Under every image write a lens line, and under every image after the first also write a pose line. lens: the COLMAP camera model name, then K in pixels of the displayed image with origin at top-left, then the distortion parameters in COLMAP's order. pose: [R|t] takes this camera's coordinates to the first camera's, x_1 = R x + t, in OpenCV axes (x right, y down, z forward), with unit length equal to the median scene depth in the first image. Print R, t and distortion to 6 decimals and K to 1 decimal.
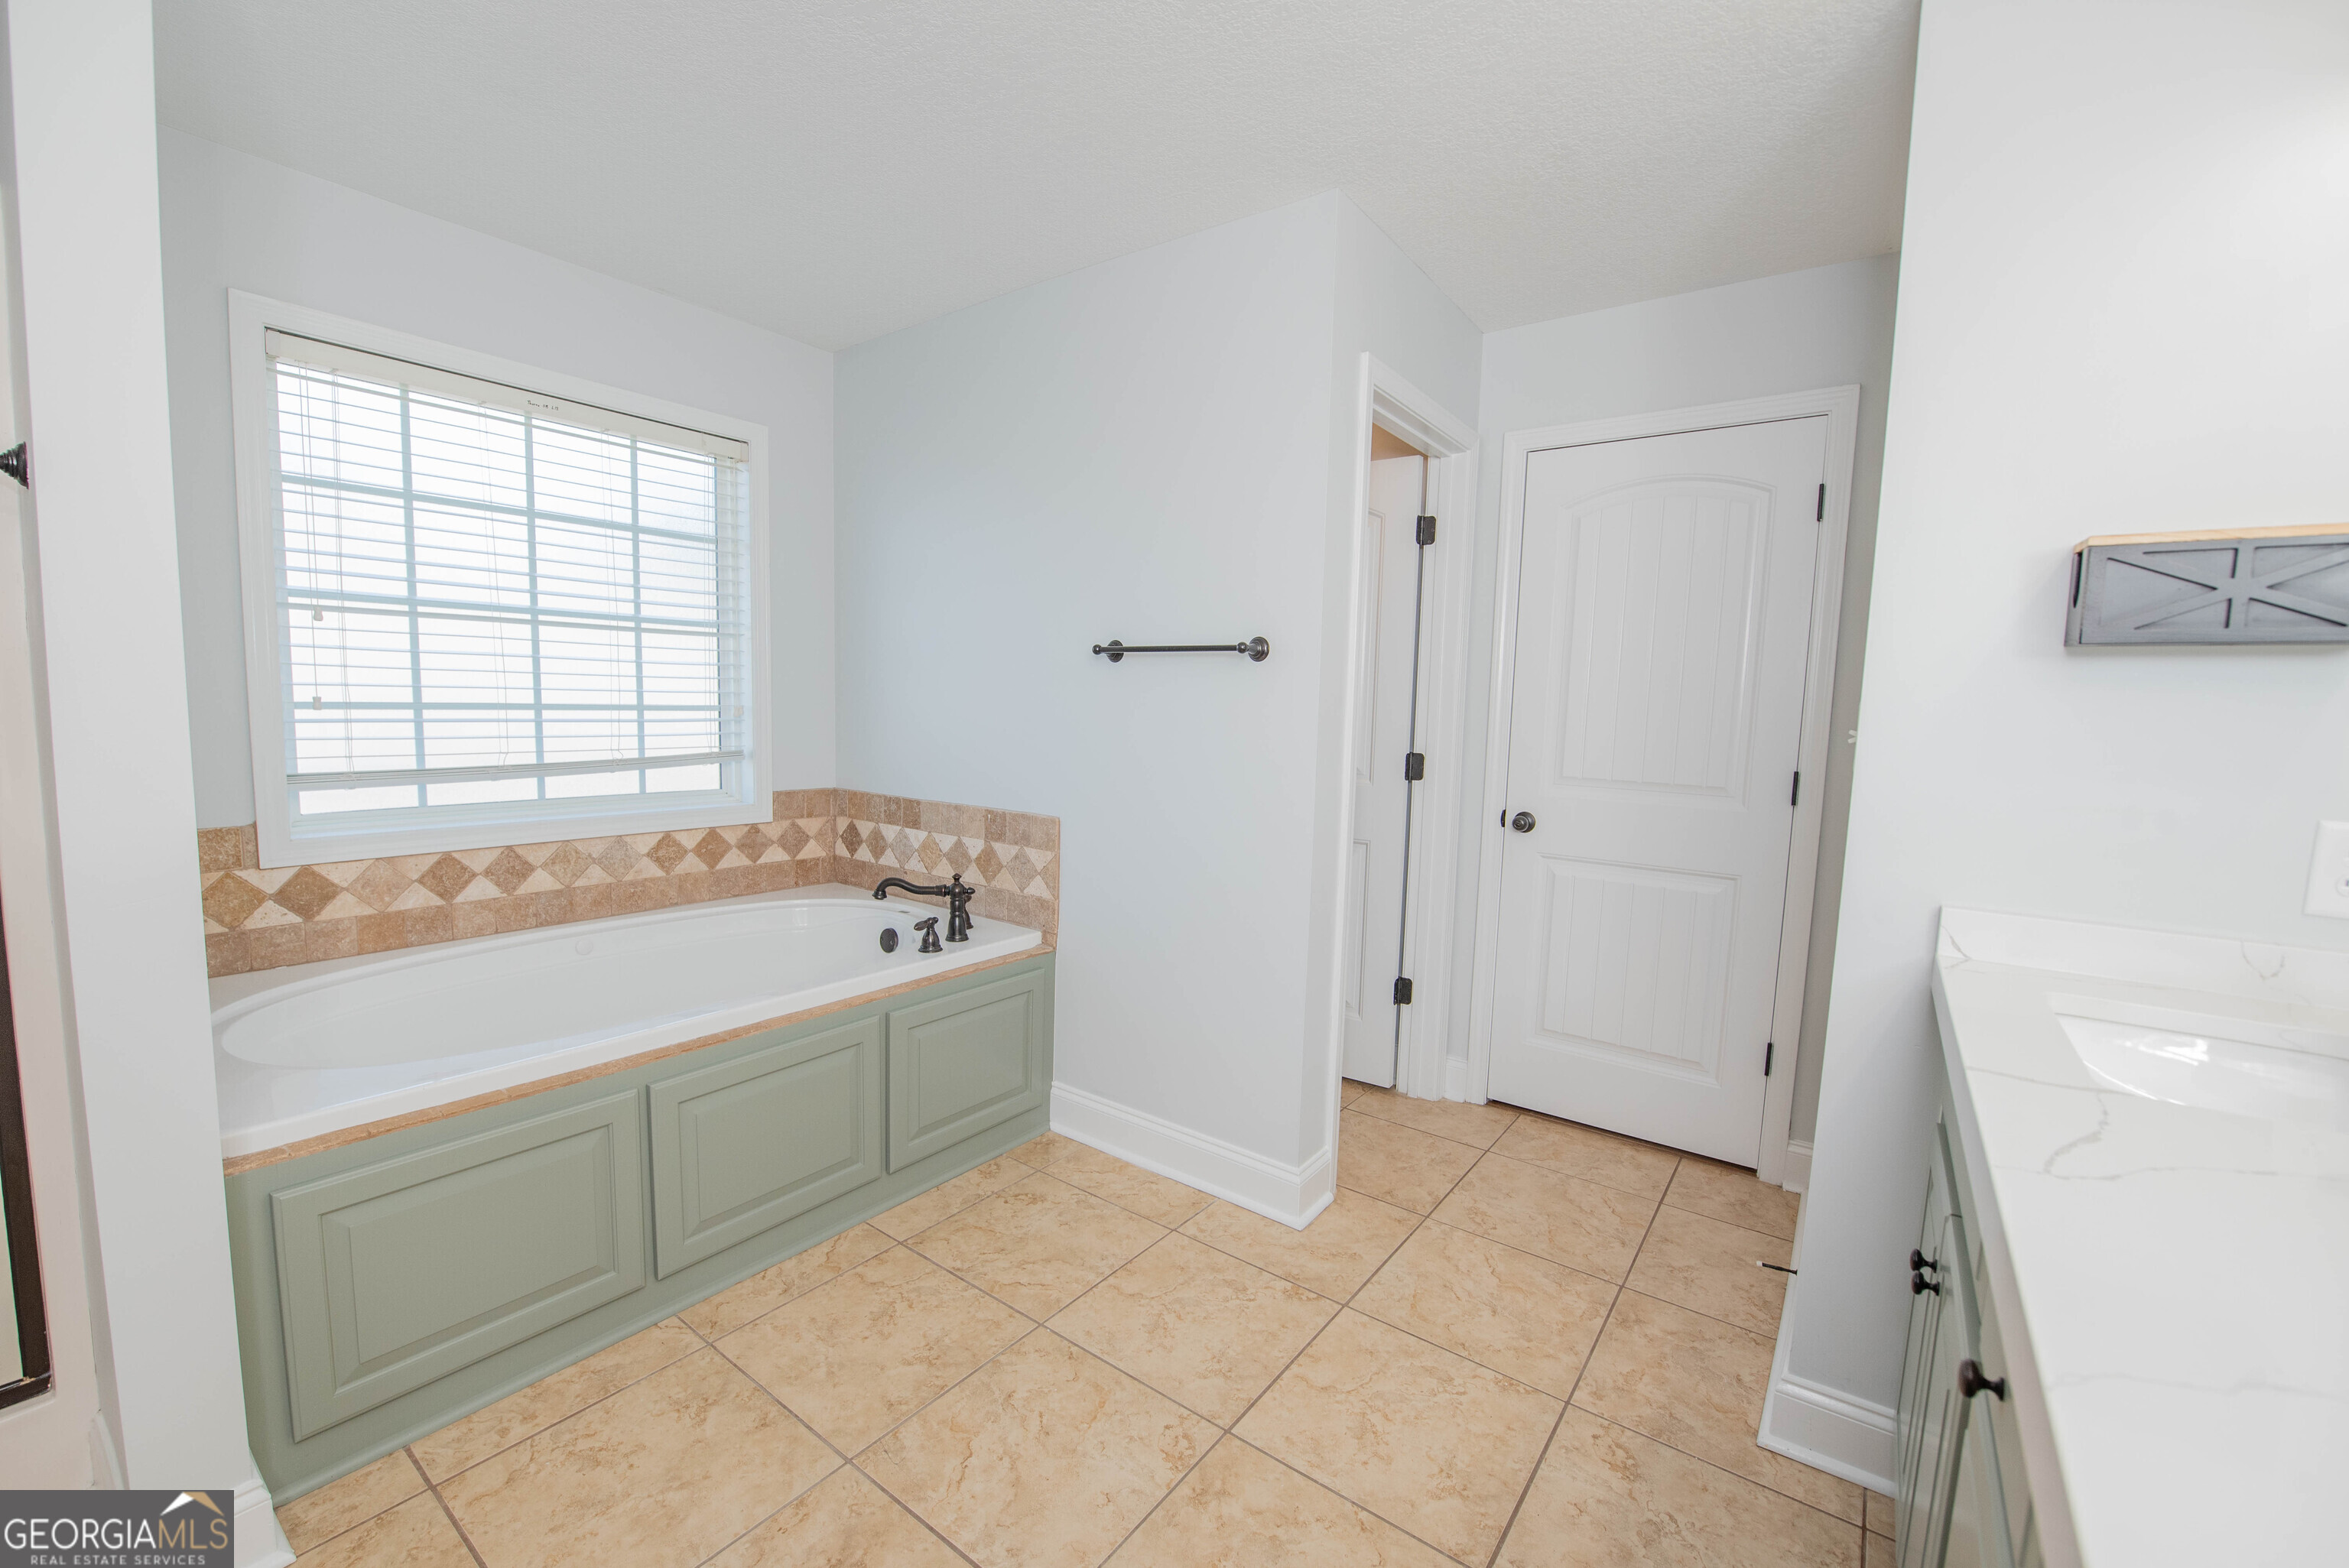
lens RADIAL K [[951.8, 0, 1165.1], [0, 951.8, 796.4], [0, 0, 1]] dist [-0.014402, -0.003559]
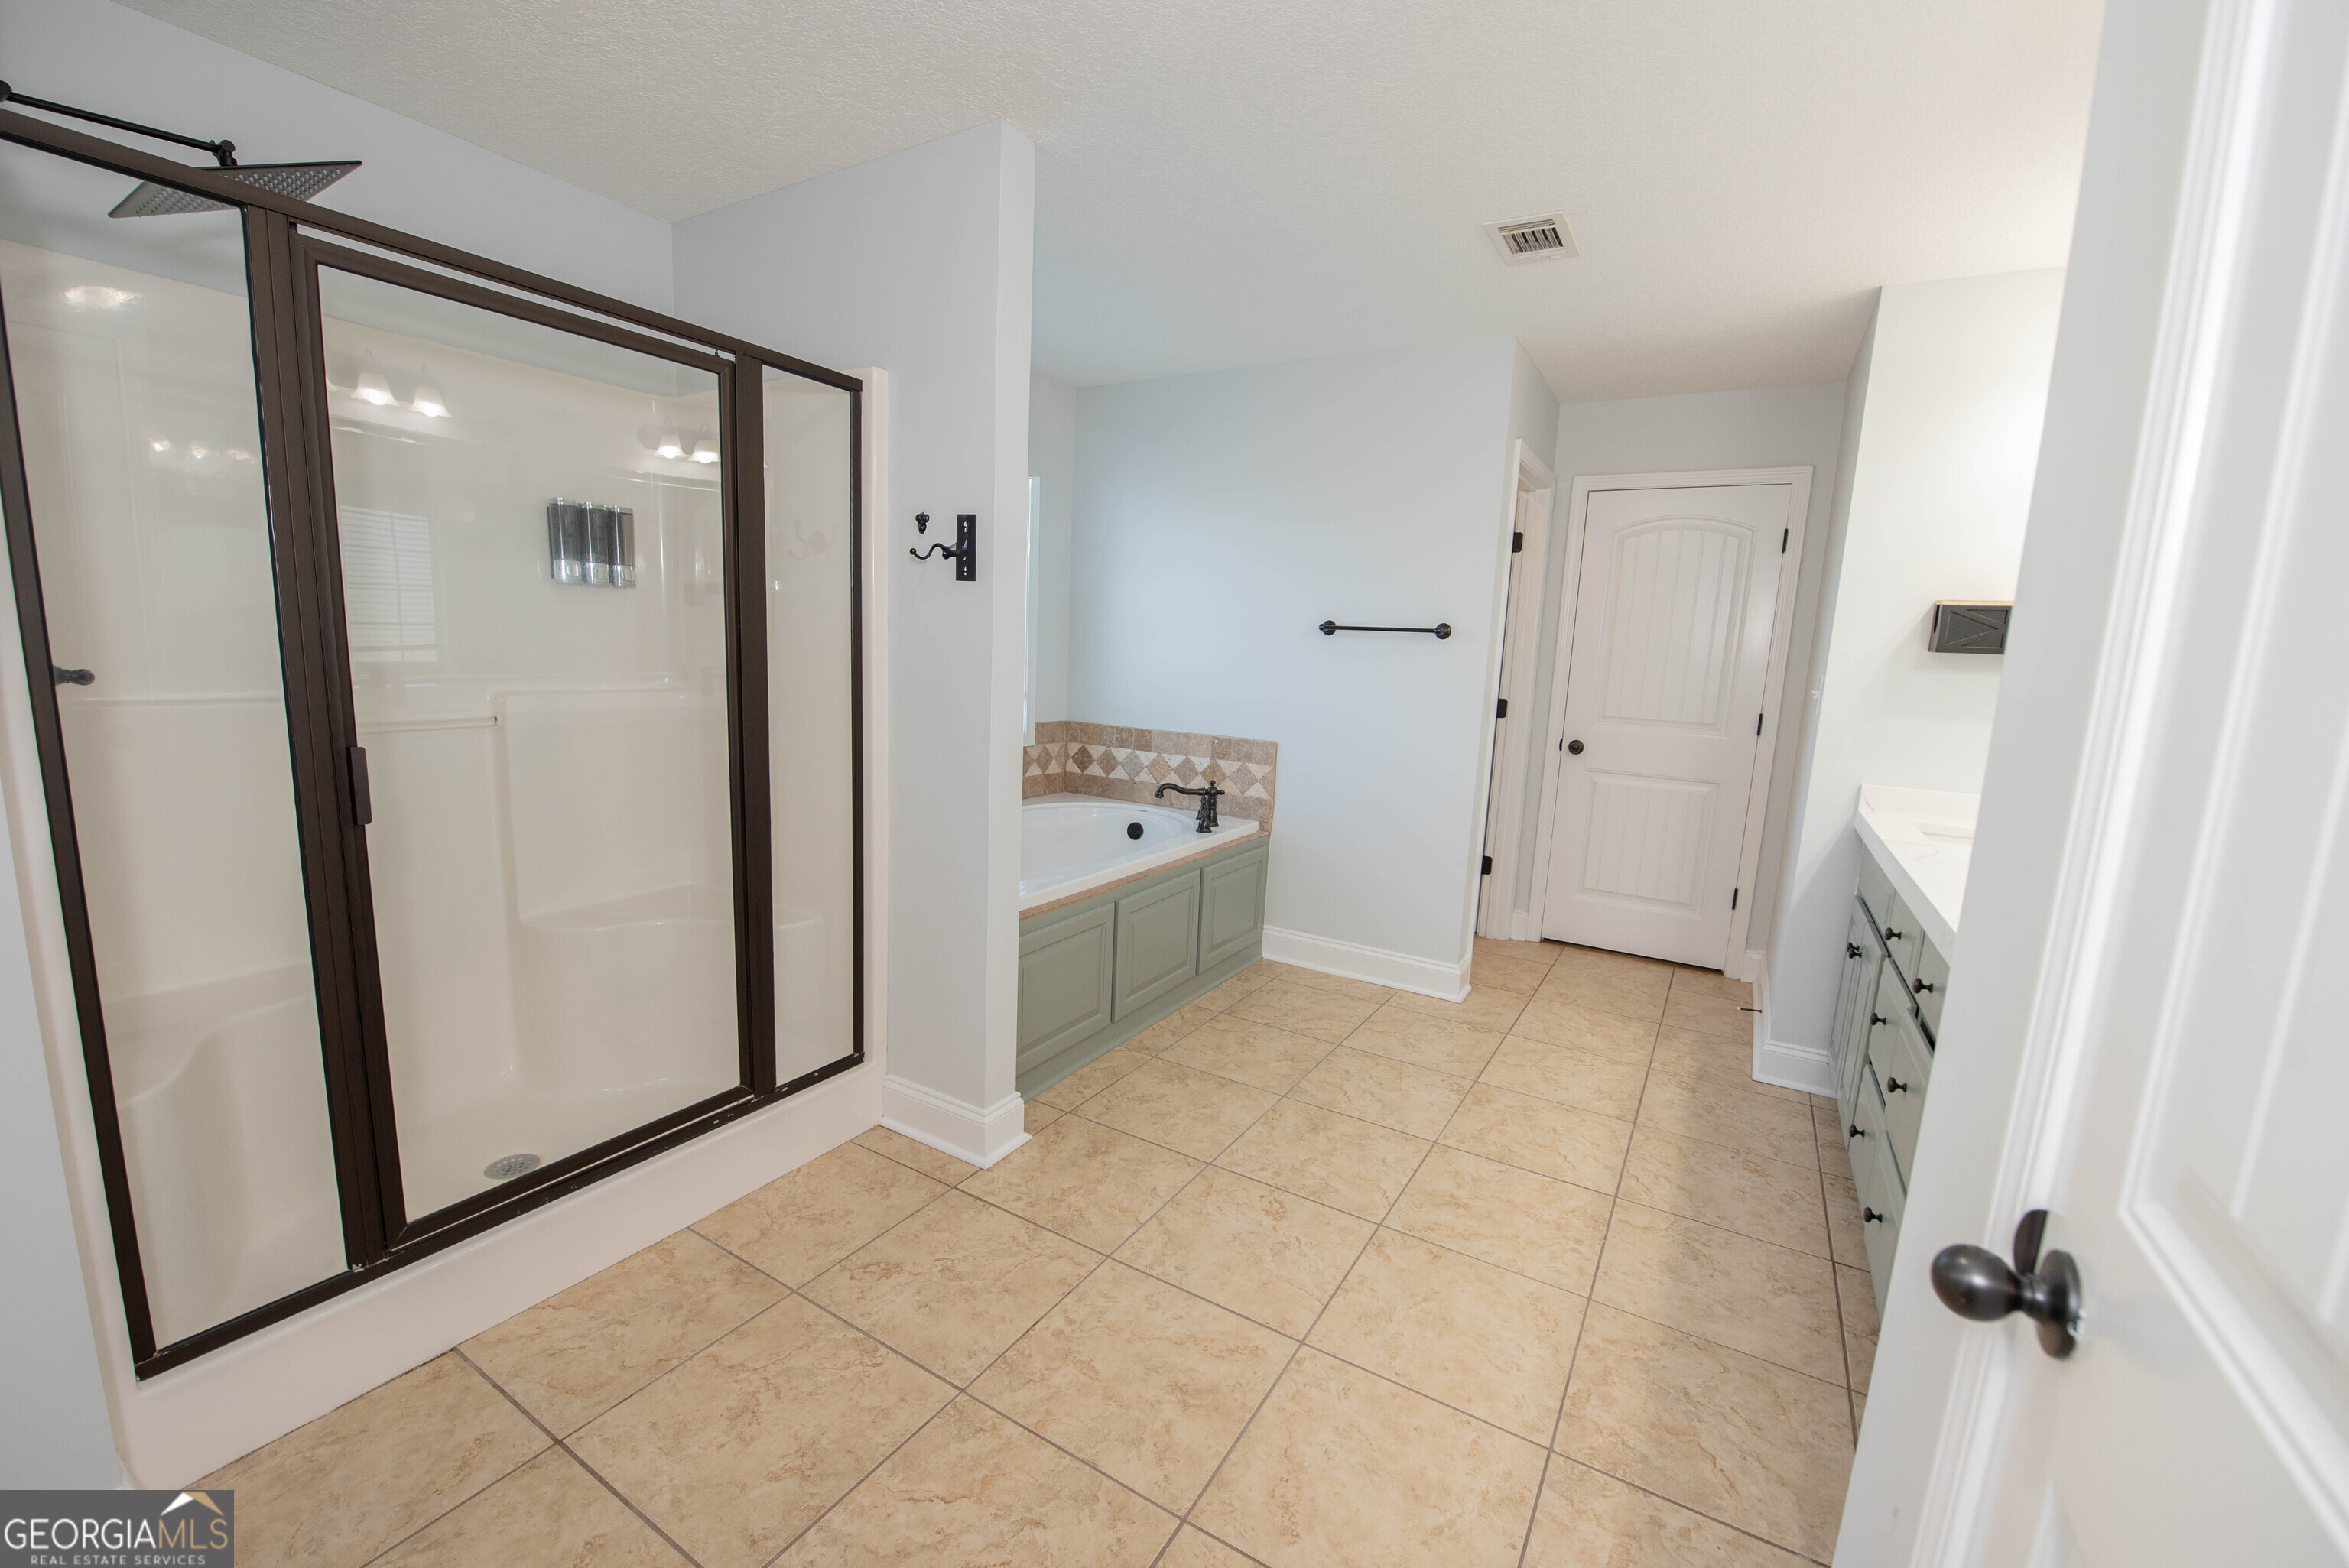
lens RADIAL K [[951.8, 0, 1165.1], [0, 951.8, 796.4], [0, 0, 1]] dist [-0.014402, -0.003559]
pose [[0.995183, -0.001404, 0.098027, -0.443961], [-0.004865, 0.997958, 0.063693, 0.014437], [-0.097917, -0.063863, 0.993143, -0.442133]]
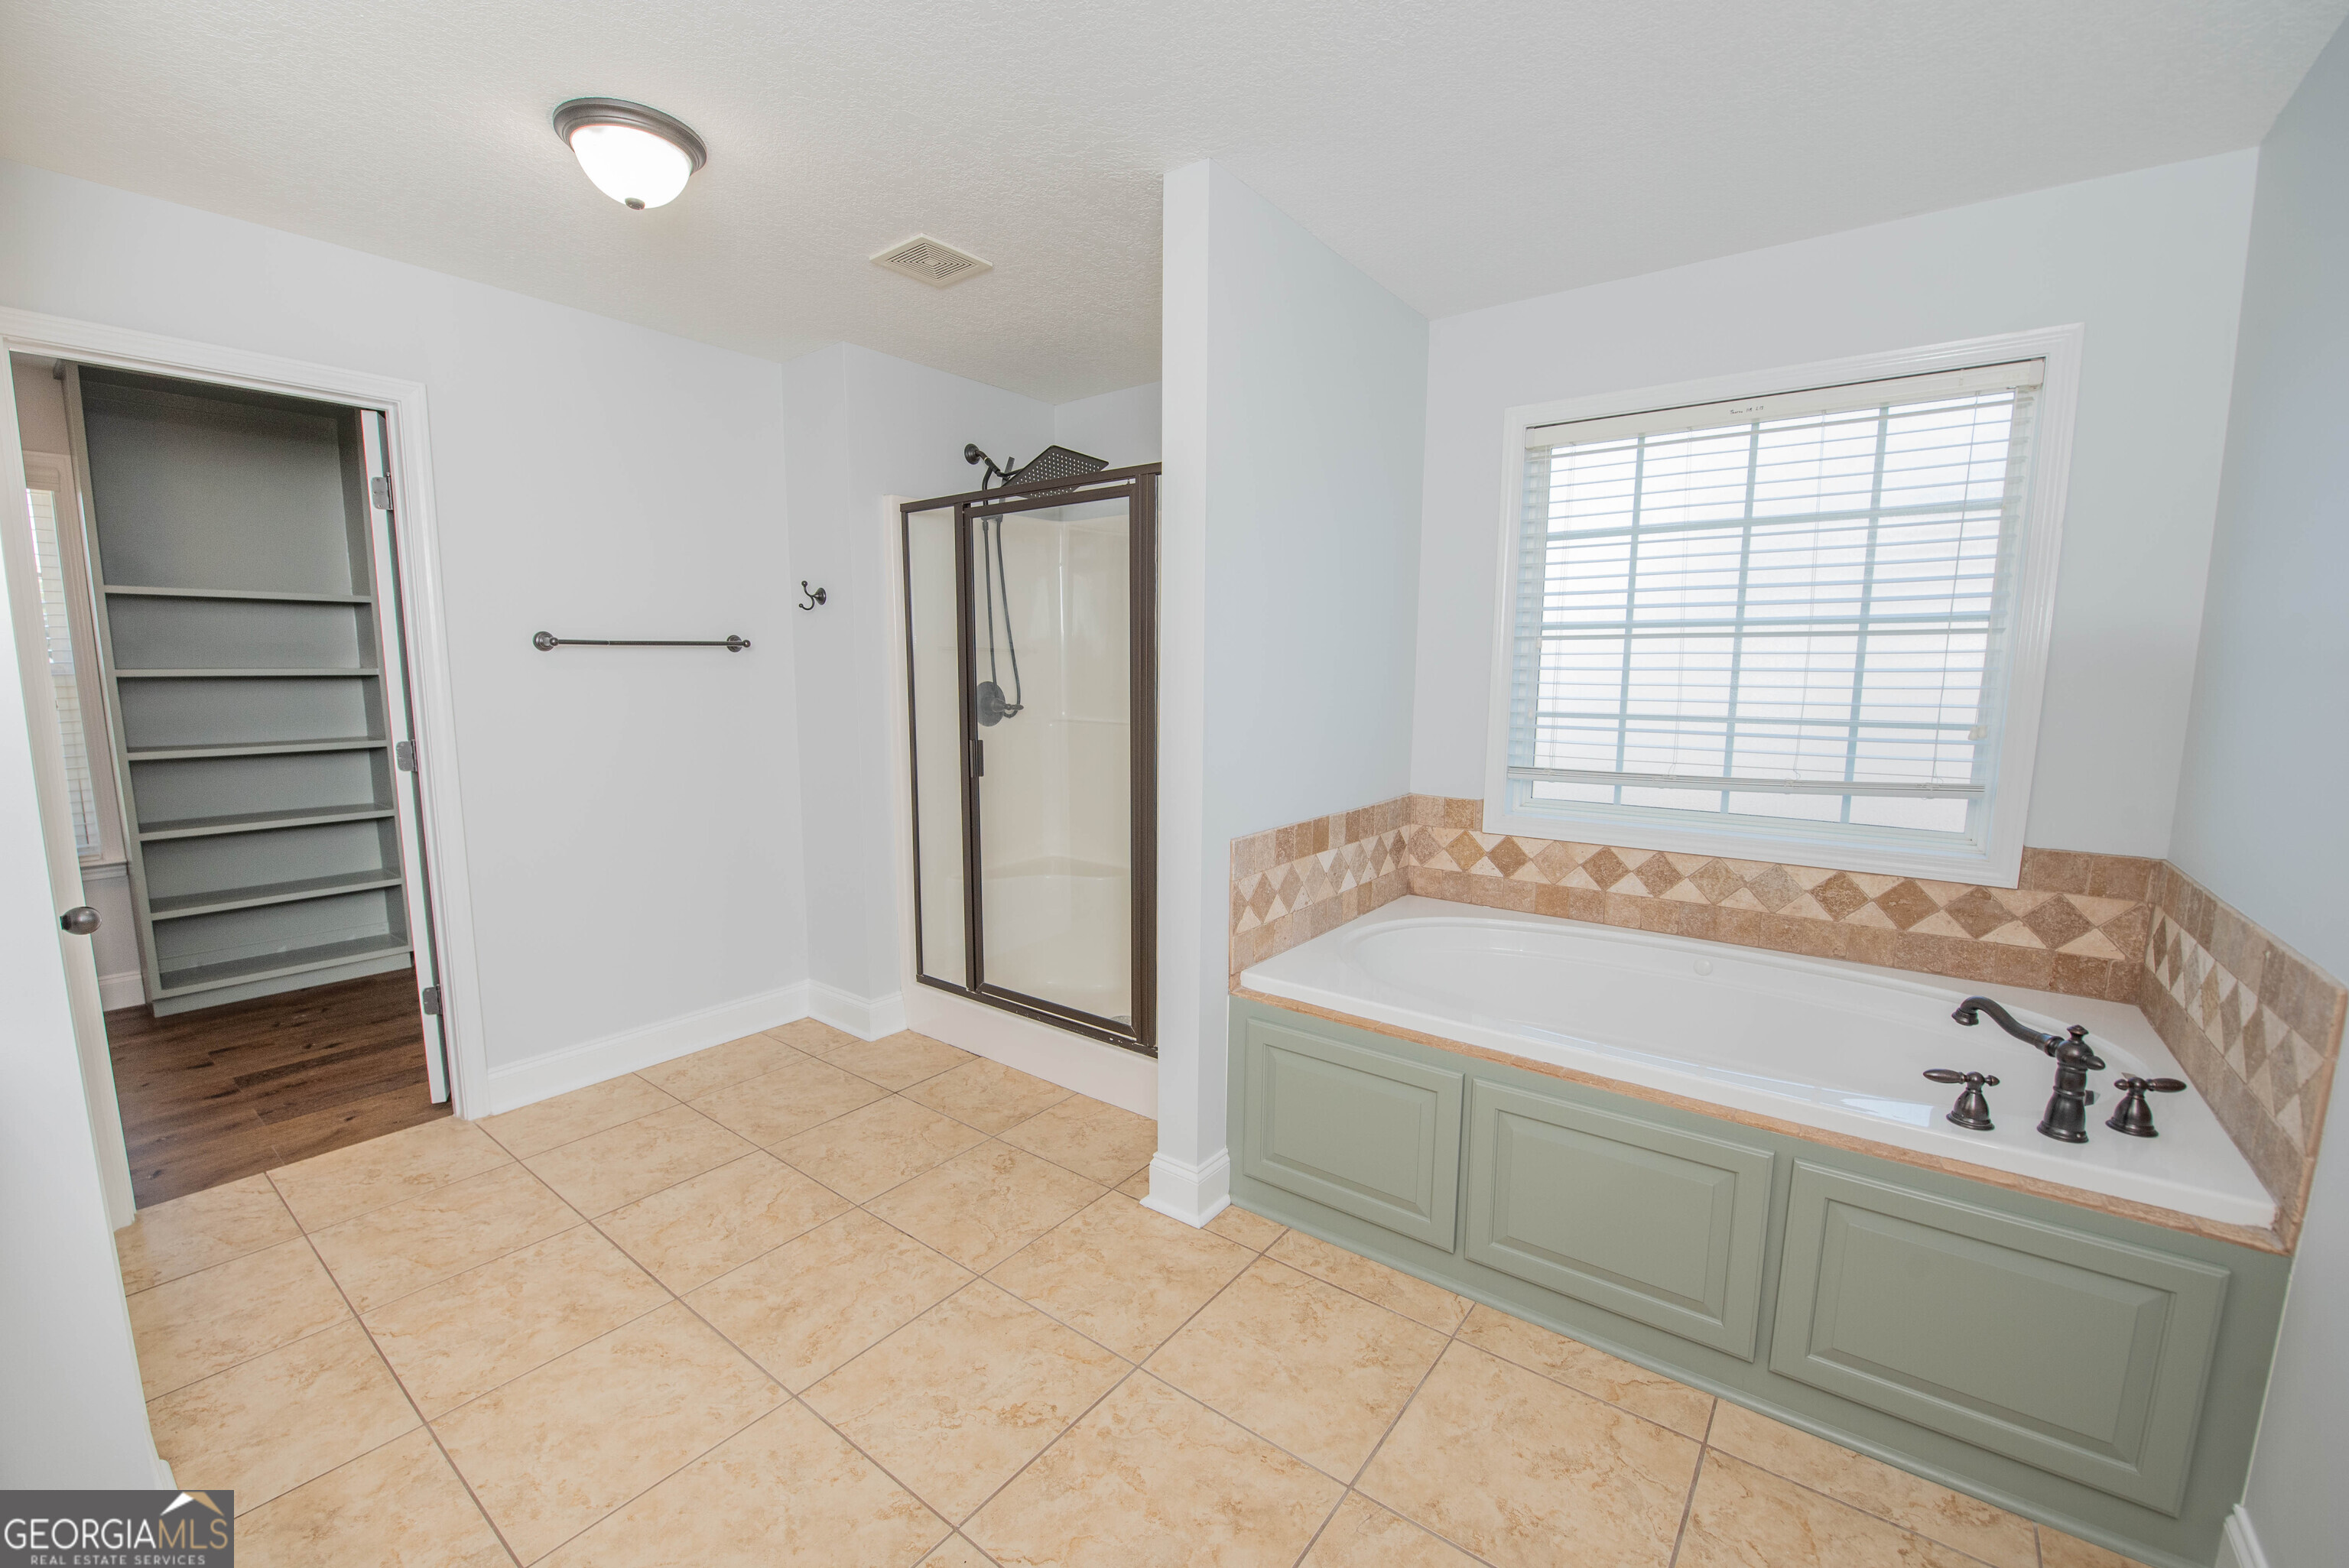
lens RADIAL K [[951.8, 0, 1165.1], [0, 951.8, 796.4], [0, 0, 1]] dist [-0.014402, -0.003559]
pose [[-0.012149, 0.105948, -0.994297, 0.350979], [-0.103067, 0.988942, 0.106637, -0.062915], [0.994600, 0.103775, -0.001095, 0.440981]]
